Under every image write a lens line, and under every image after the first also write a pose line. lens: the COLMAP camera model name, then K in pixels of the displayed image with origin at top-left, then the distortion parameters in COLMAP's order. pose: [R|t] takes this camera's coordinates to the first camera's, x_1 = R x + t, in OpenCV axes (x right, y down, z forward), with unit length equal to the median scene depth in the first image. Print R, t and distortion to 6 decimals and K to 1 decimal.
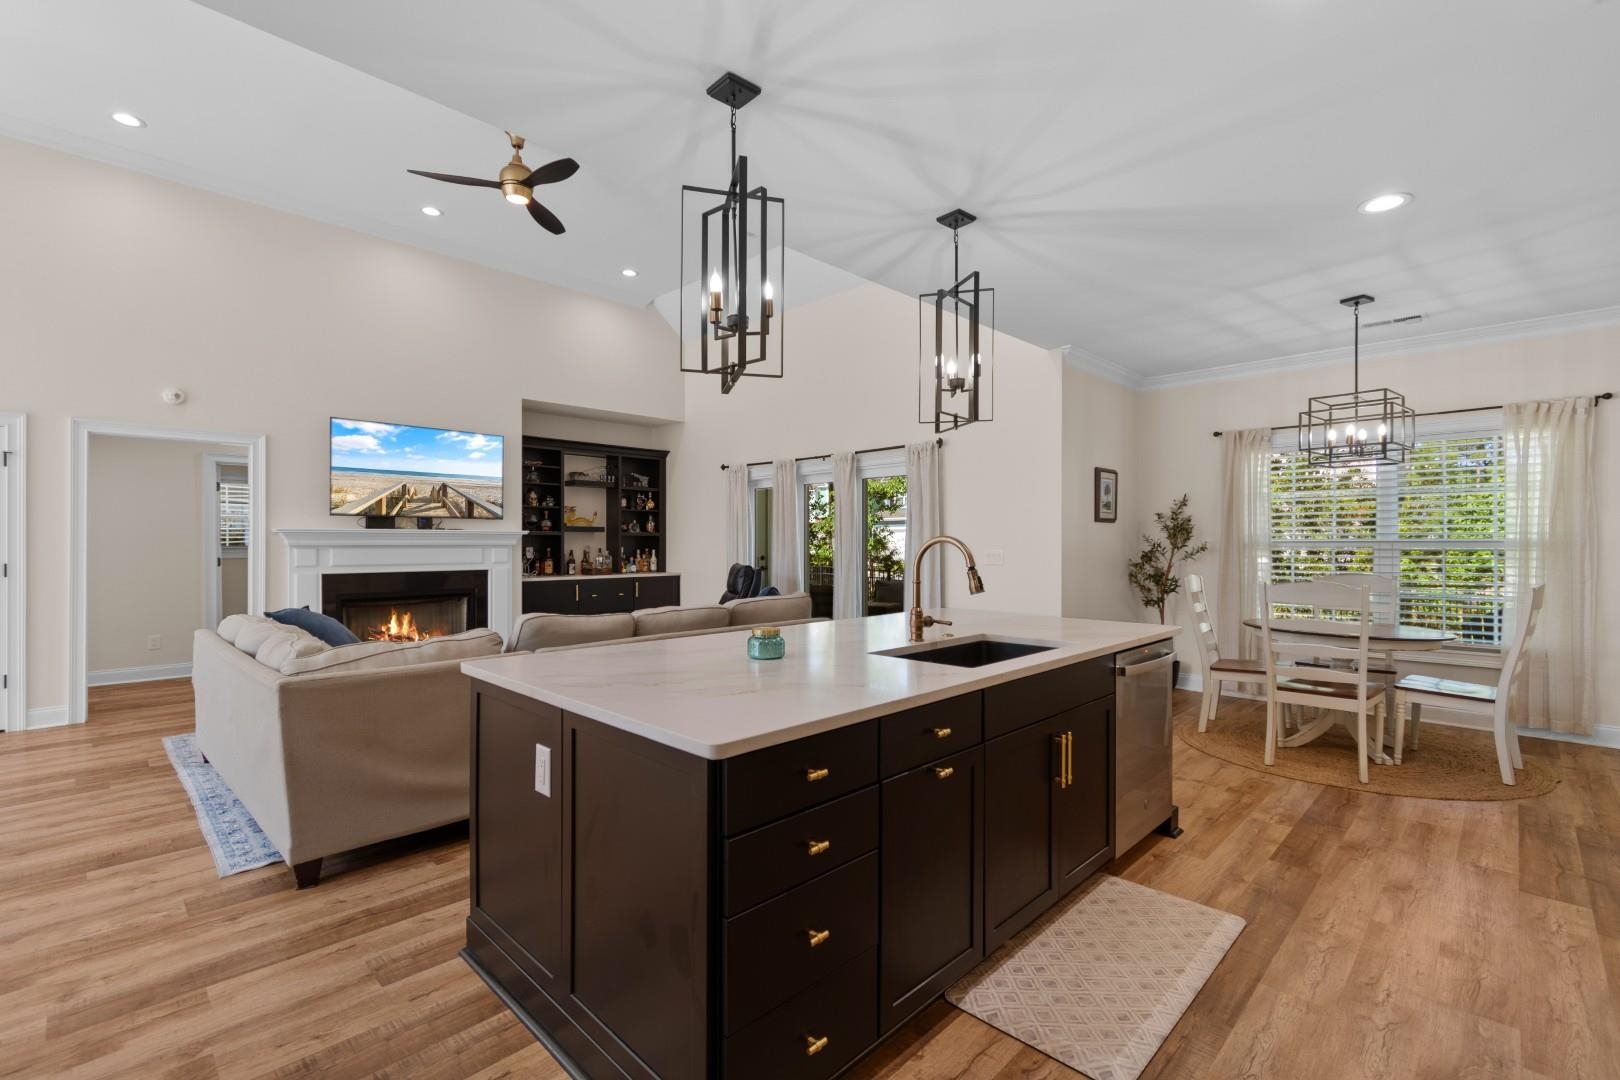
lens RADIAL K [[720.6, 0, 819.5], [0, 720.6, 545.4], [0, 0, 1]] dist [-0.001139, -0.000189]
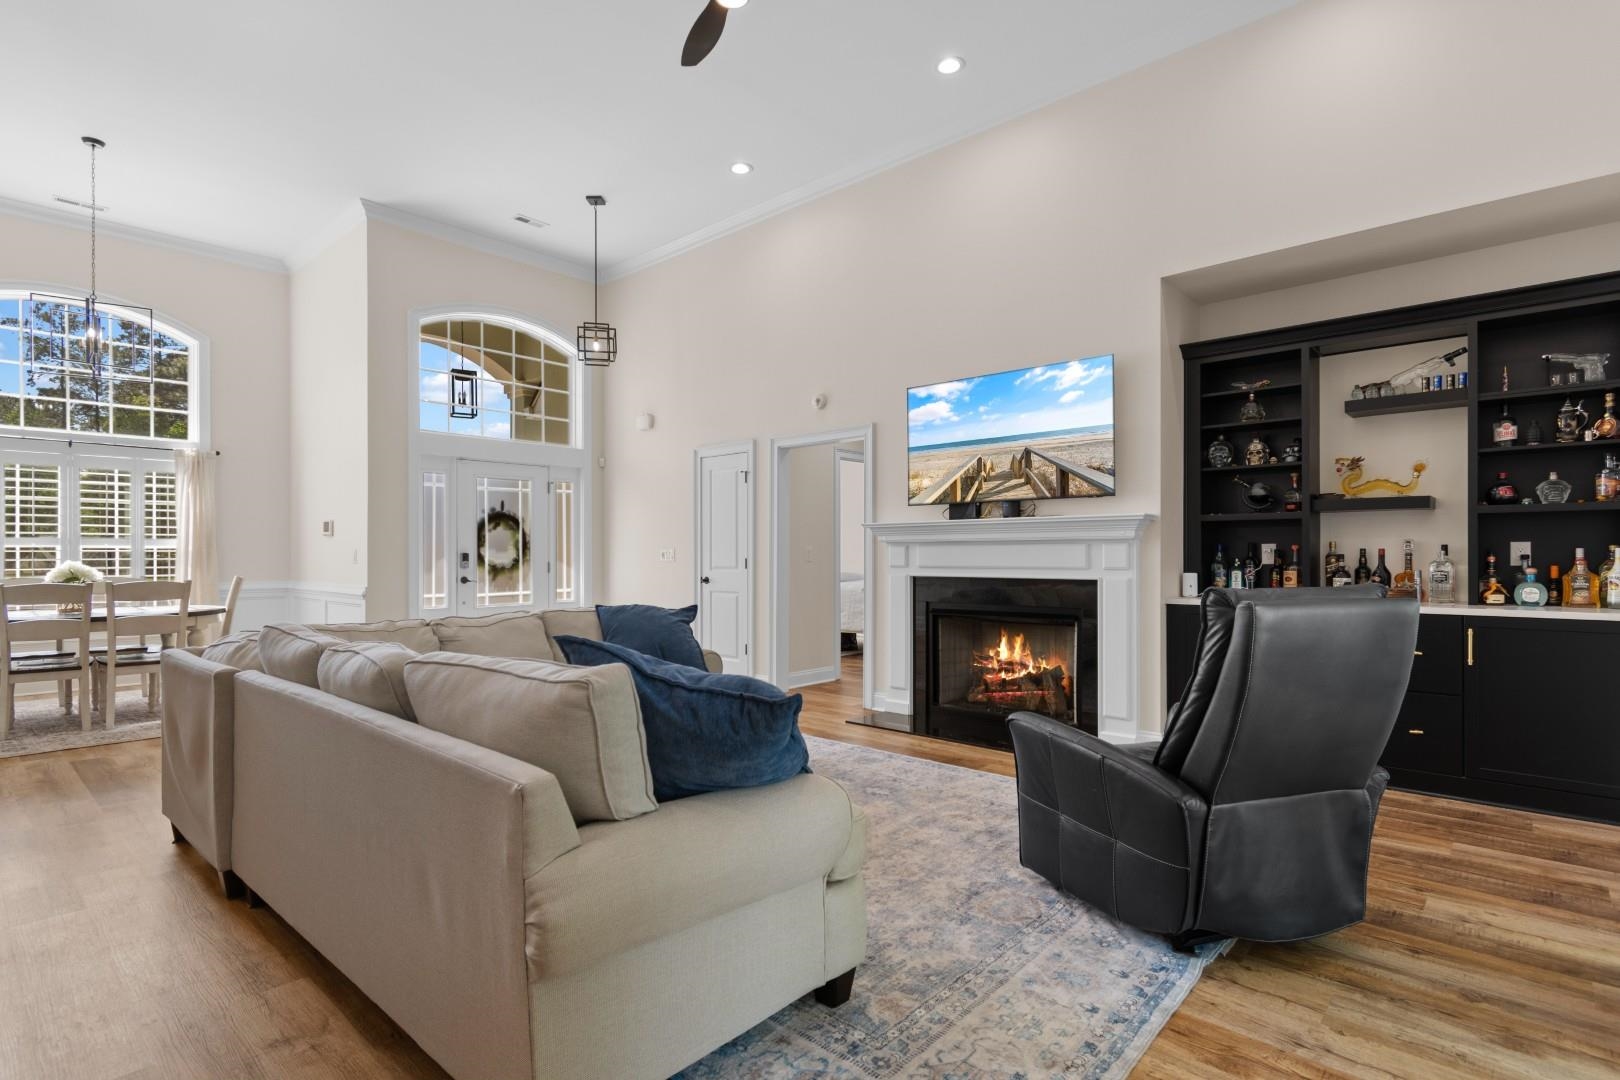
lens RADIAL K [[806.4, 0, 814.4], [0, 806.4, 551.7], [0, 0, 1]] dist [-0.001988, 0.001882]
pose [[0.033653, -0.005079, -0.999421, 0.238635], [-0.000196, 0.999987, -0.005089, 0.015235], [0.999434, 0.000367, 0.033652, 0.825689]]
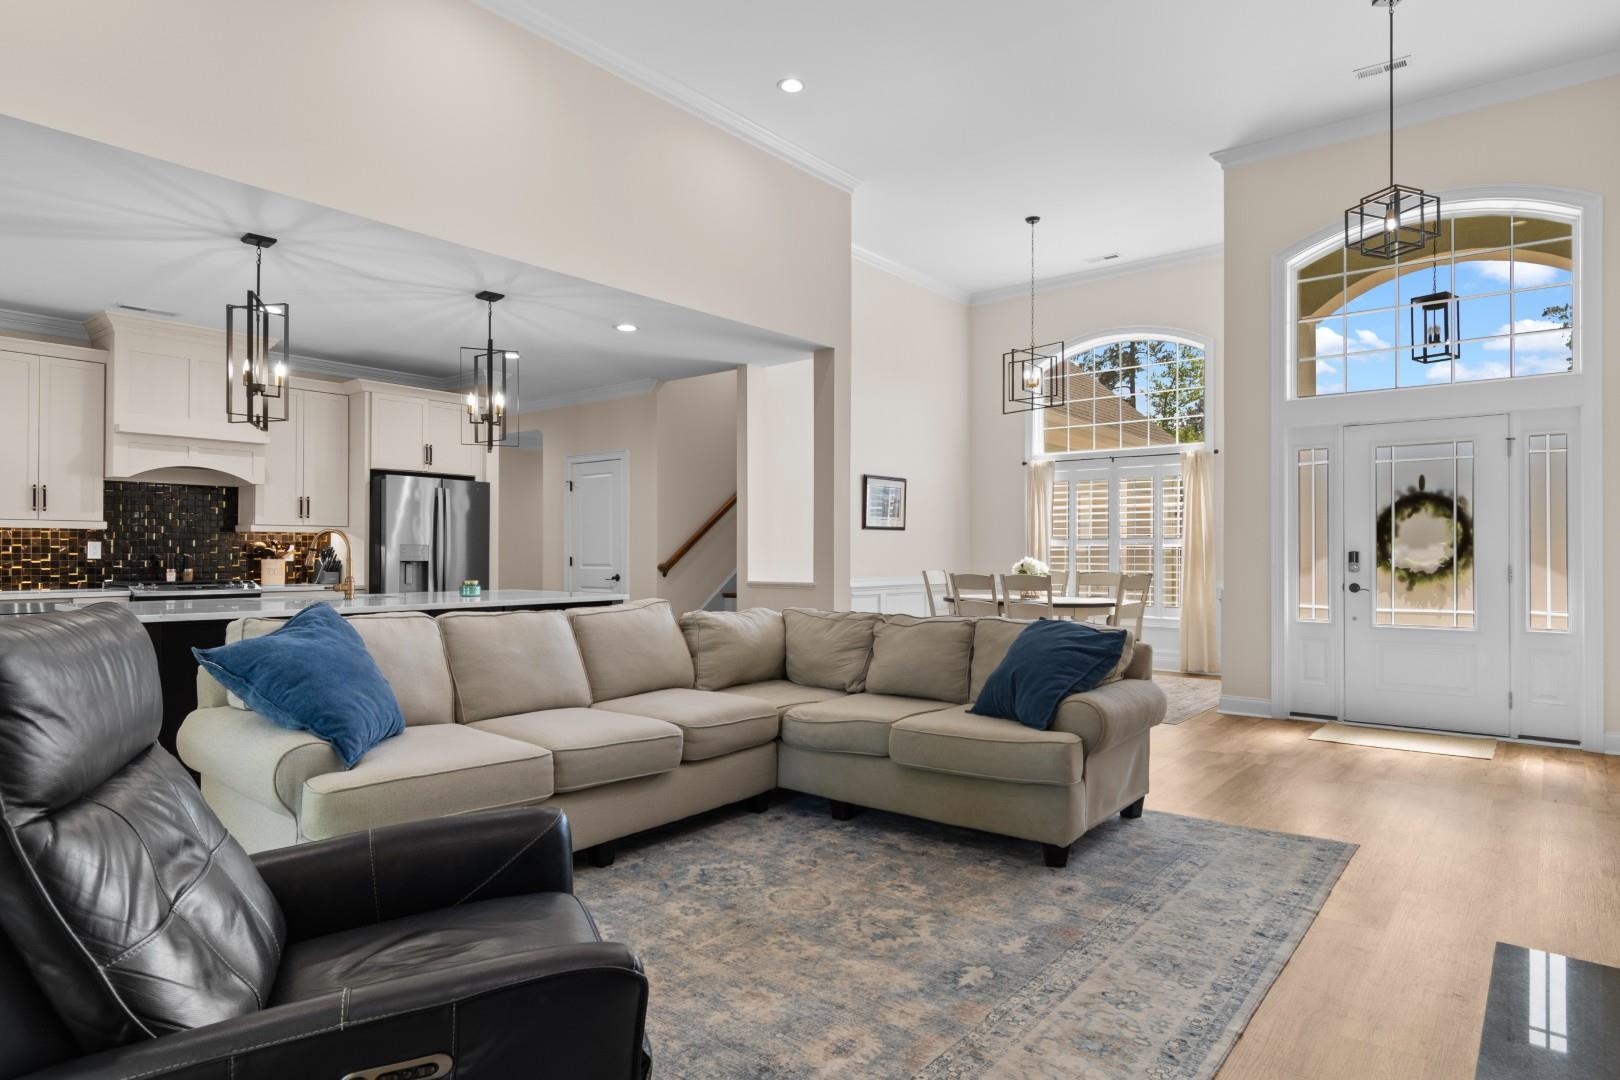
lens RADIAL K [[913.2, 0, 813.7], [0, 913.2, 542.2], [0, 0, 1]] dist [0.006964, -0.003465]
pose [[-0.995802, -0.004530, -0.091422, -0.277422], [-0.003739, 0.999954, -0.008823, 0.012397], [0.091457, -0.008444, -0.995773, 1.287206]]
